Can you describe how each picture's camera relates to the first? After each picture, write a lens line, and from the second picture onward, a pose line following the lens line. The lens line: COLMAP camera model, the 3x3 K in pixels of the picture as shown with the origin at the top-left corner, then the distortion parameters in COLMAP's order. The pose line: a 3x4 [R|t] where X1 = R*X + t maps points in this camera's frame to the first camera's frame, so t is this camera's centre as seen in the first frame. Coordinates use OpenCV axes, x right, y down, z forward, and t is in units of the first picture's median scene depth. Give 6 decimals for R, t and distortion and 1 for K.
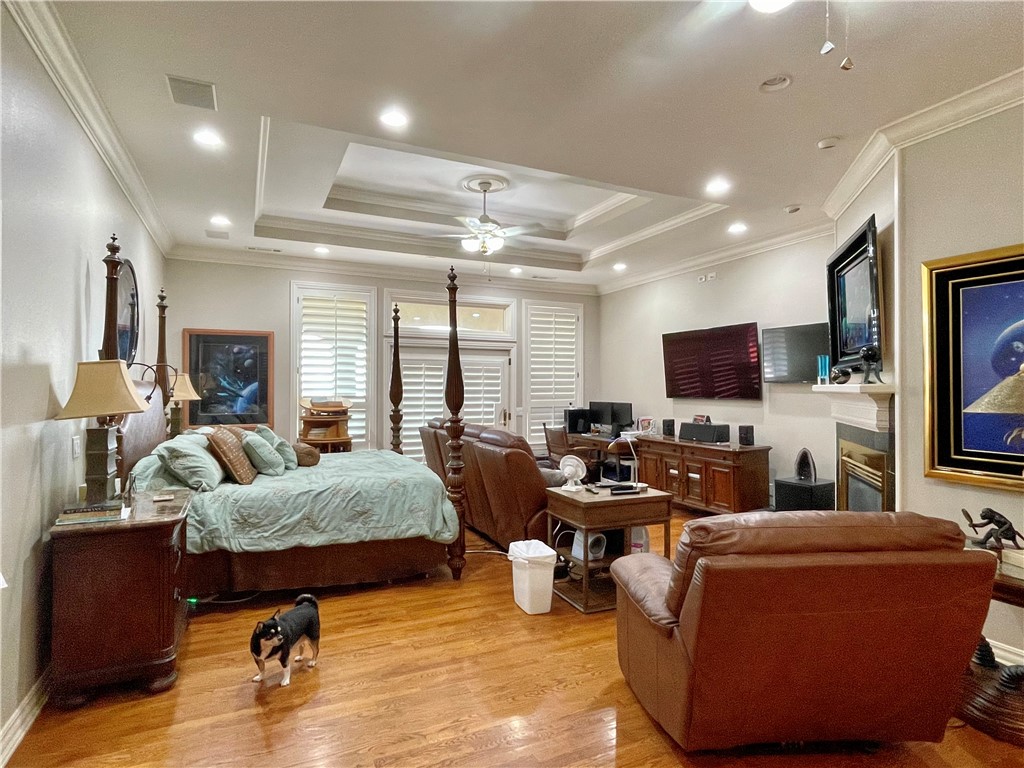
lens RADIAL K [[558.4, 0, 510.9], [0, 558.4, 382.1], [0, 0, 1]] dist [0.001883, 0.000219]
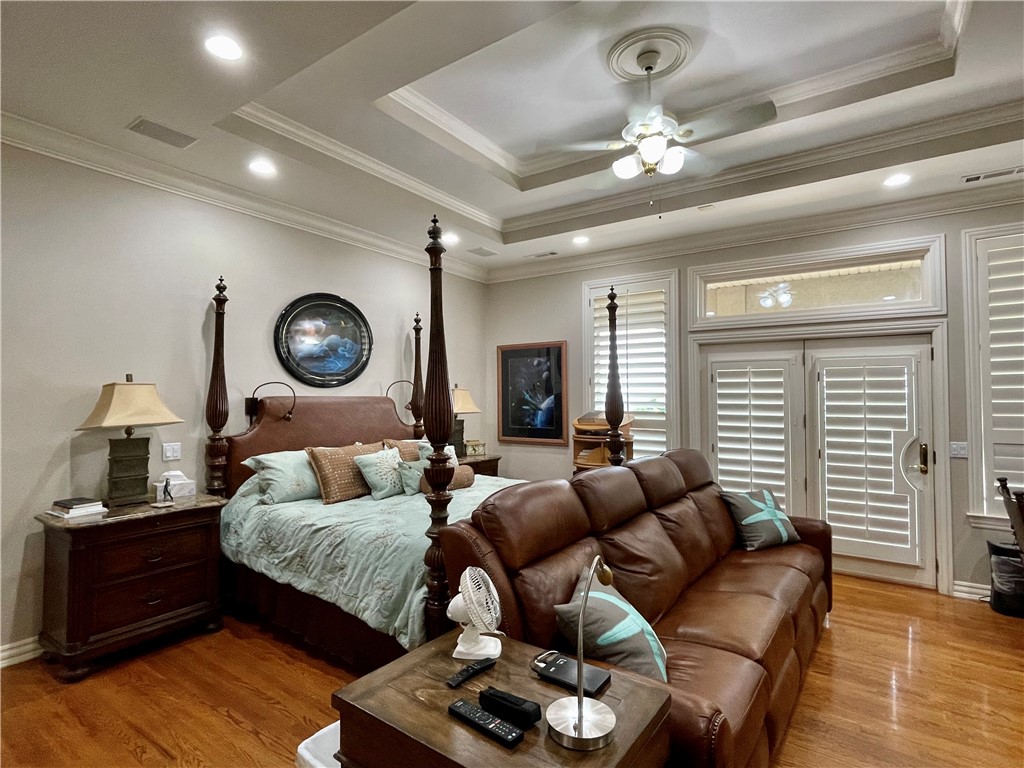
lens RADIAL K [[523.1, 0, 515.1], [0, 523.1, 383.1], [0, 0, 1]] dist [0.000736, 0.000201]
pose [[0.491585, -0.023196, -0.870521, 0.296095], [0.009902, 0.999729, -0.021047, -0.002572], [0.870773, 0.001726, 0.491682, 0.513056]]
